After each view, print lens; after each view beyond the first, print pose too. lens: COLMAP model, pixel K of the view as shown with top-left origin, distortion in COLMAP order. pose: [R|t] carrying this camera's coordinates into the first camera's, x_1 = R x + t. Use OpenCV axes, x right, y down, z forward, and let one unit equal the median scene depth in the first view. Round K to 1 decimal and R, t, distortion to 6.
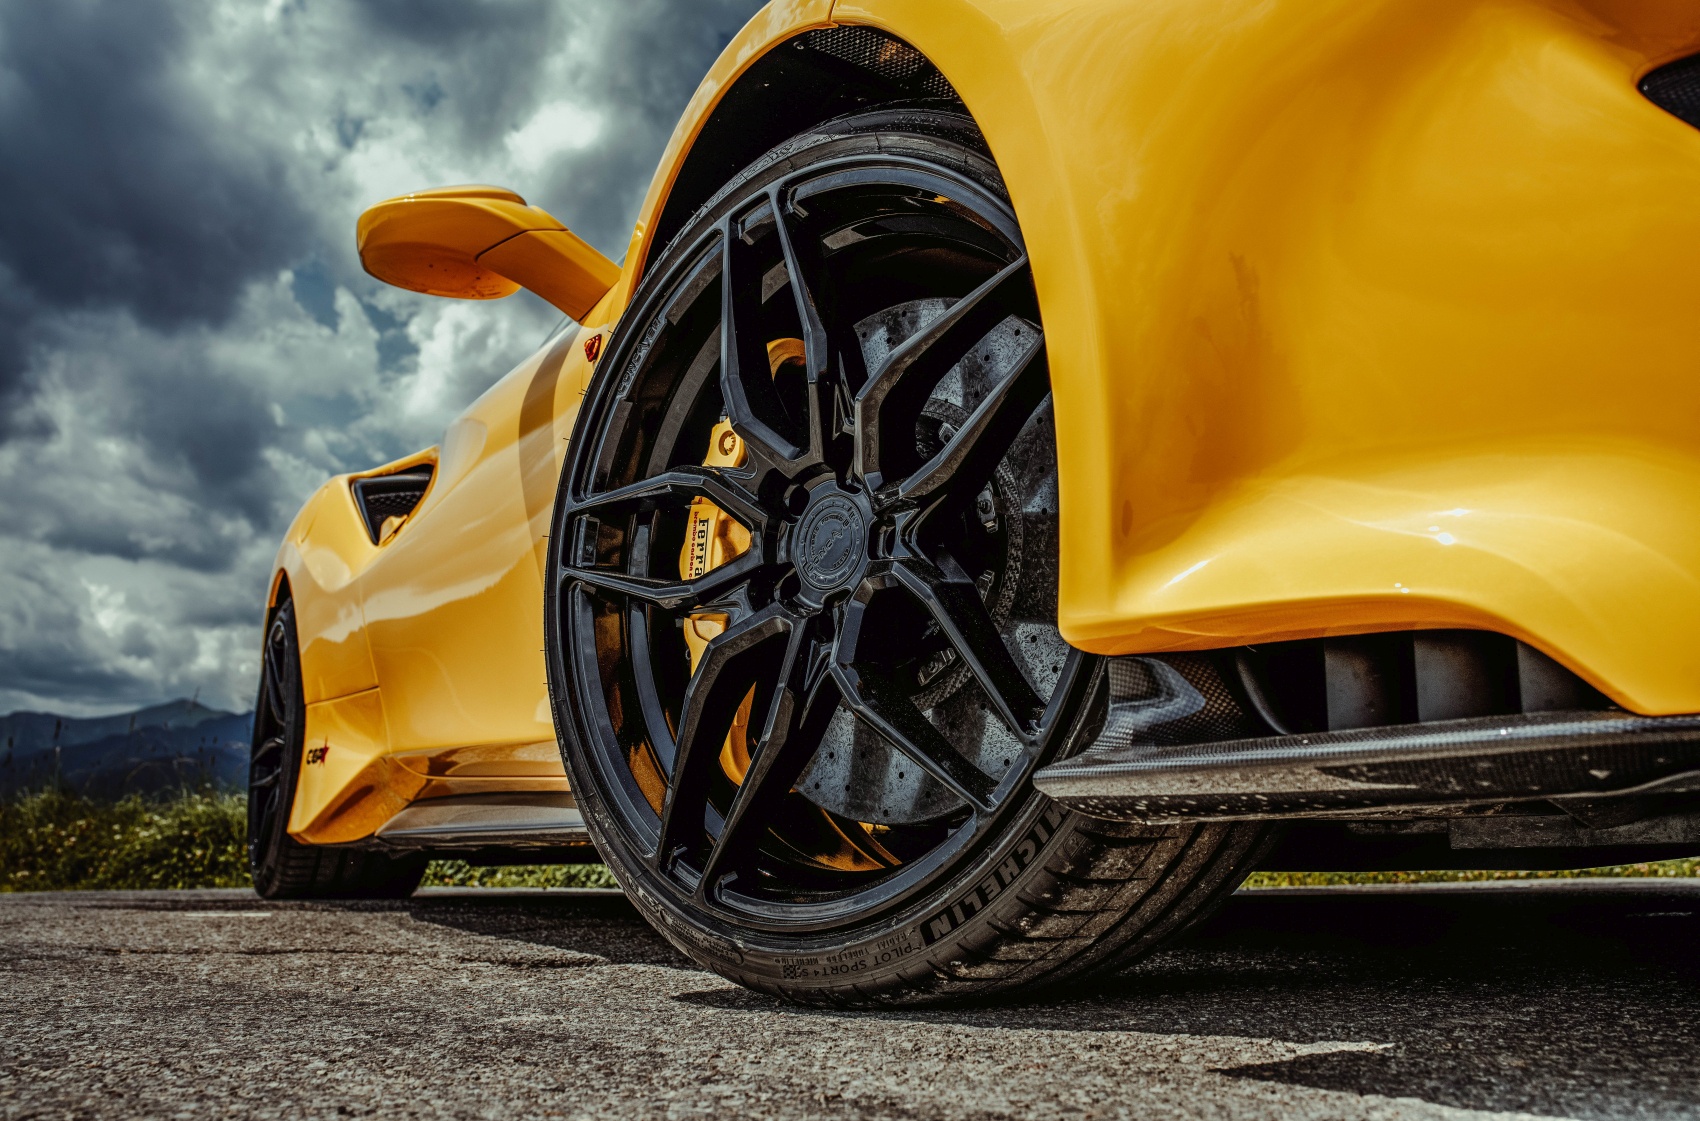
lens RADIAL K [[1792.5, 0, 850.0], [0, 1792.5, 560.5], [0, 0, 1]] dist [-0.086866, 0.125457]
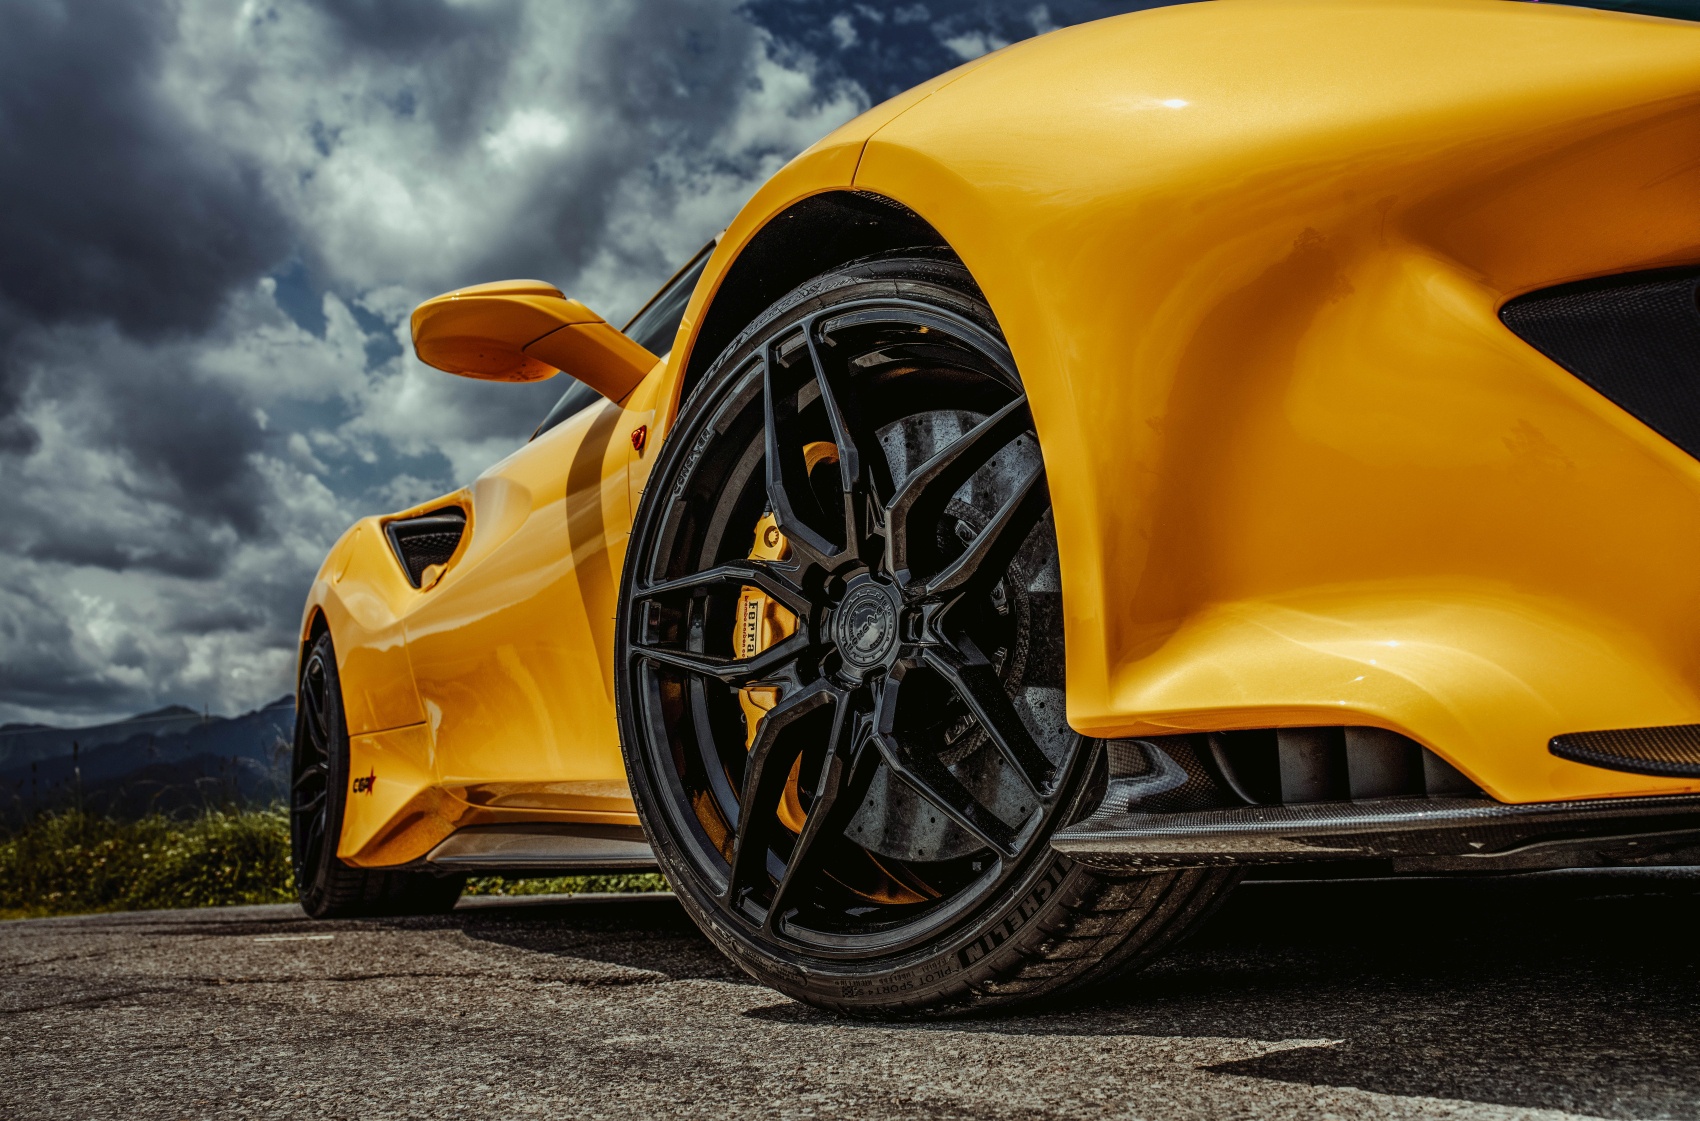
lens RADIAL K [[1792.5, 0, 850.0], [0, 1792.5, 560.5], [0, 0, 1]] dist [-0.086866, 0.125457]
pose [[0.999397, -0.033967, 0.007177, -0.029667], [0.033898, 0.999379, 0.009595, -0.066863], [-0.007499, -0.009346, 0.999928, -0.184564]]
